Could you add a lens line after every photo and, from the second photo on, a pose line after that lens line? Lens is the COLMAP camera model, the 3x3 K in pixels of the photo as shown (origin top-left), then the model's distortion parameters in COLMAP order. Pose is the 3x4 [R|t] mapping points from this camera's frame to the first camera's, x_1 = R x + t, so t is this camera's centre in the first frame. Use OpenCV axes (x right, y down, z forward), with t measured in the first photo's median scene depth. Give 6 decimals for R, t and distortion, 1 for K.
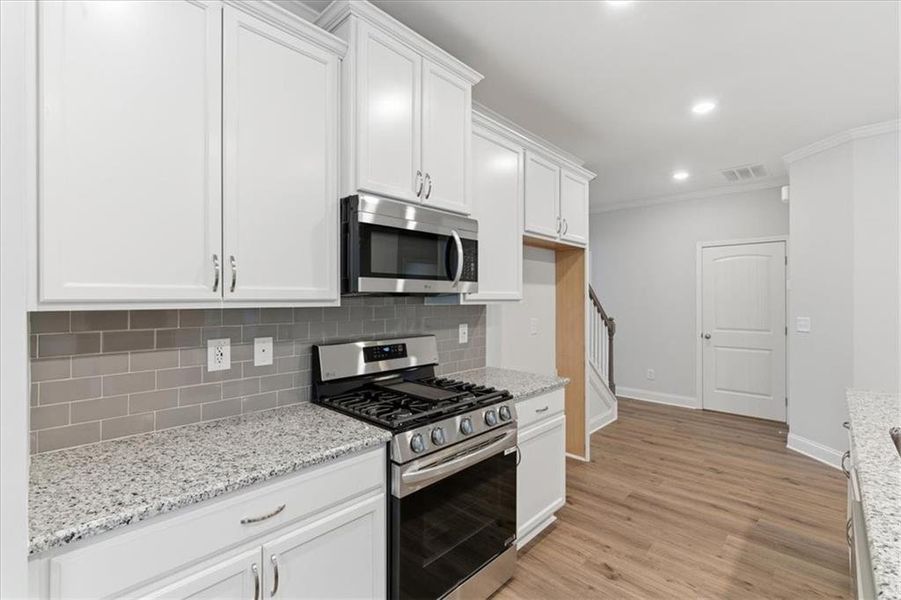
lens RADIAL K [[406.2, 0, 453.4], [0, 406.2, 299.0], [0, 0, 1]] dist [-0.000650, -0.000461]
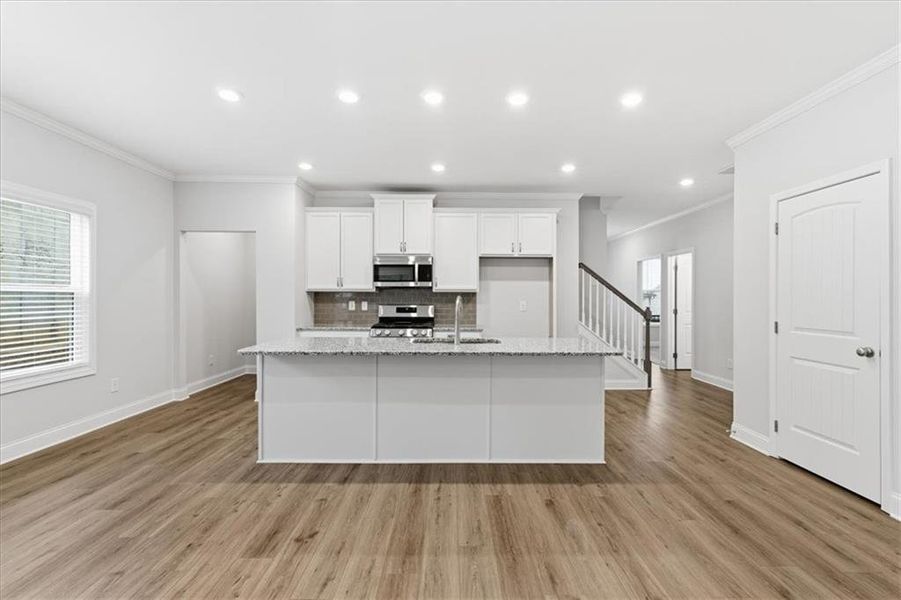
lens RADIAL K [[406.2, 0, 453.4], [0, 406.2, 299.0], [0, 0, 1]] dist [-0.000650, -0.000461]
pose [[0.690734, -0.000453, -0.723109, 1.972427], [-0.003846, 0.999983, -0.004301, 0.072925], [0.723099, 0.005752, 0.690721, -0.598499]]
